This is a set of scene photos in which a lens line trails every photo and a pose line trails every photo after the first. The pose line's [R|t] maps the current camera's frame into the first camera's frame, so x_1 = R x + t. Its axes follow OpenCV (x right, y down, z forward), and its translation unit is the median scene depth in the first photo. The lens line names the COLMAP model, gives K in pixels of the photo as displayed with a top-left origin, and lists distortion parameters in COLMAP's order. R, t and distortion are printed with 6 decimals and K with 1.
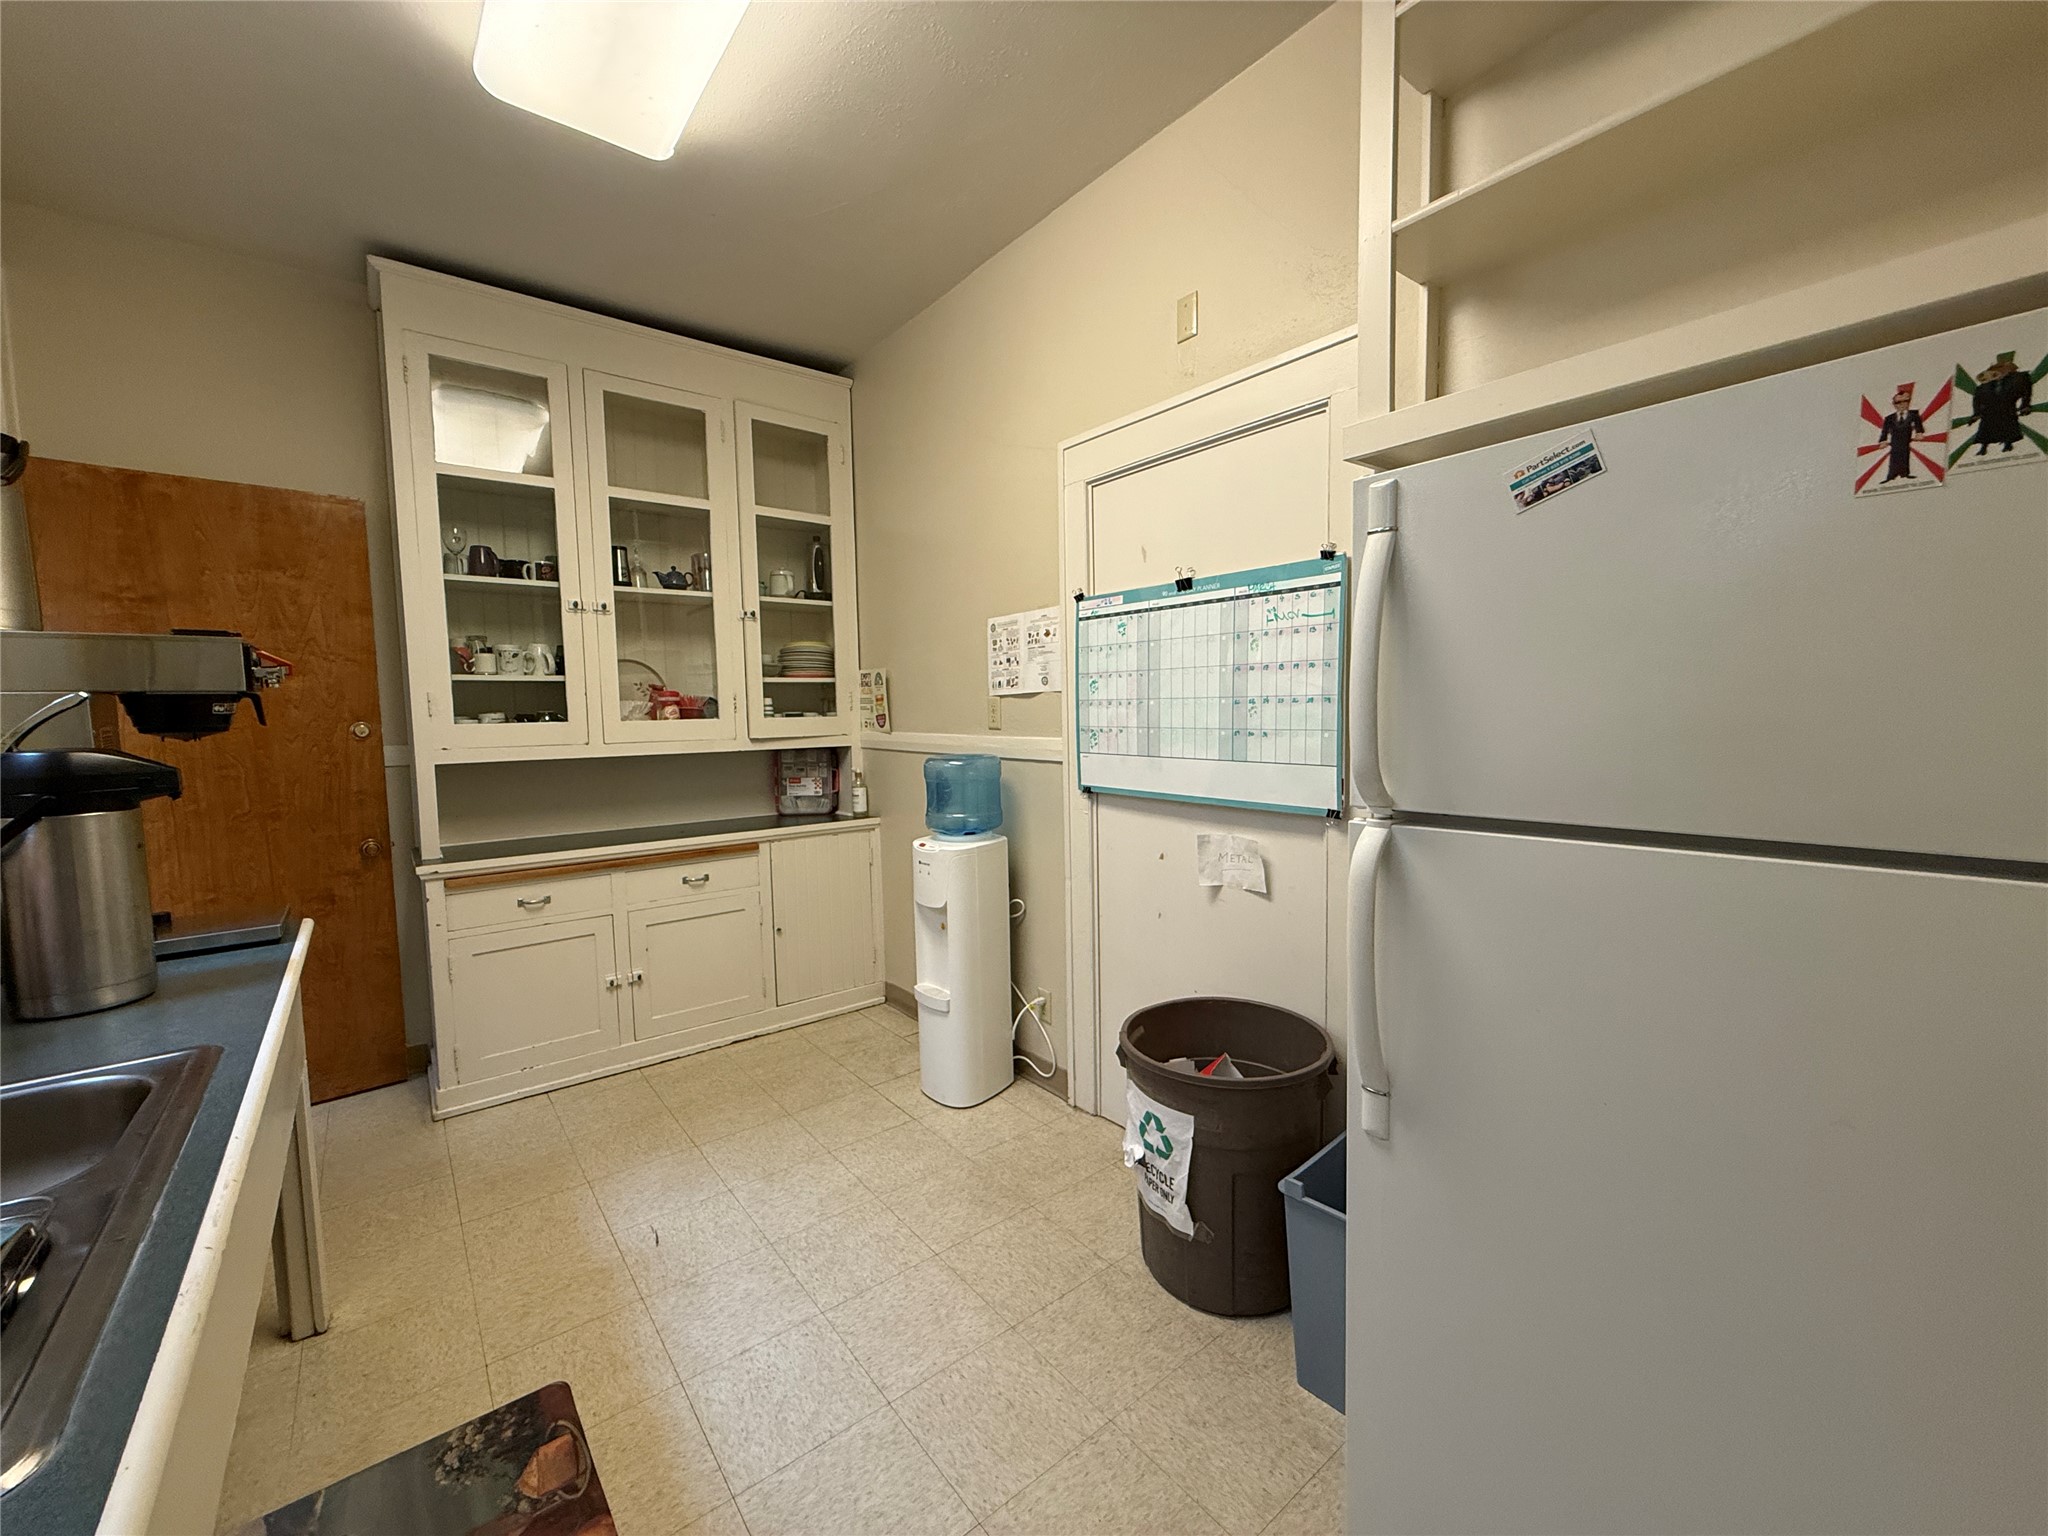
lens RADIAL K [[810.0, 0, 1024.0], [0, 810.0, 768.0], [0, 0, 1]] dist [-0.001071, -0.000092]
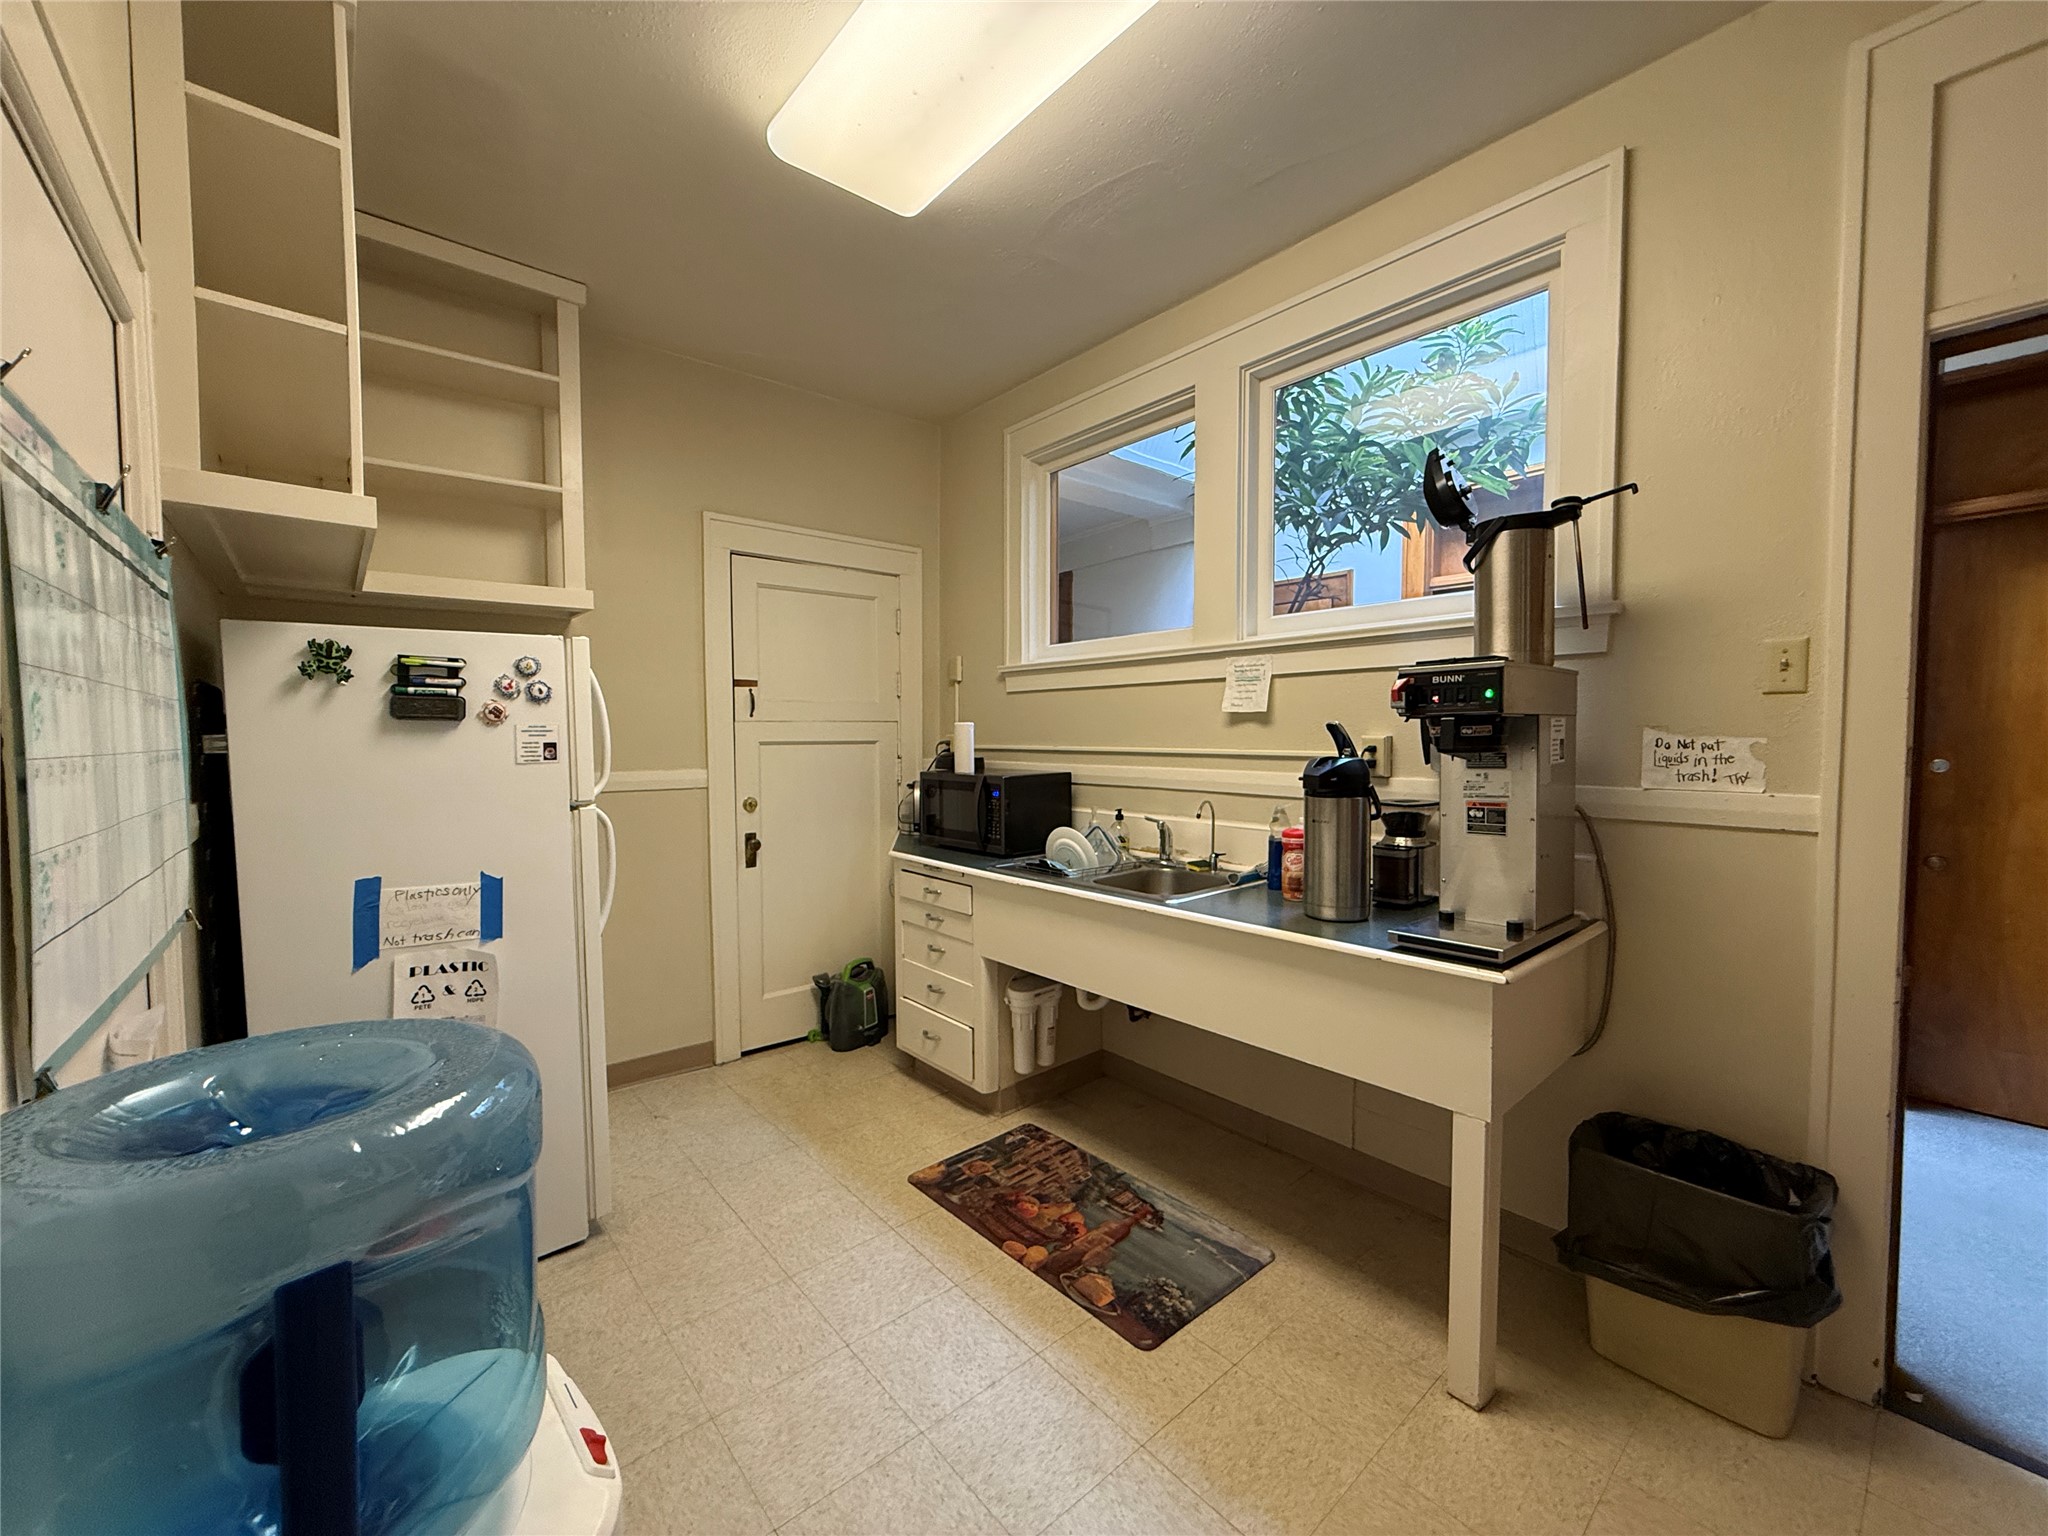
lens RADIAL K [[810.0, 0, 1024.0], [0, 810.0, 768.0], [0, 0, 1]] dist [-0.001071, -0.000092]
pose [[-0.999165, 0.025952, -0.031563, -0.393001], [0.022048, 0.992731, 0.118317, -0.163160], [0.034404, 0.117522, -0.992474, 2.007004]]
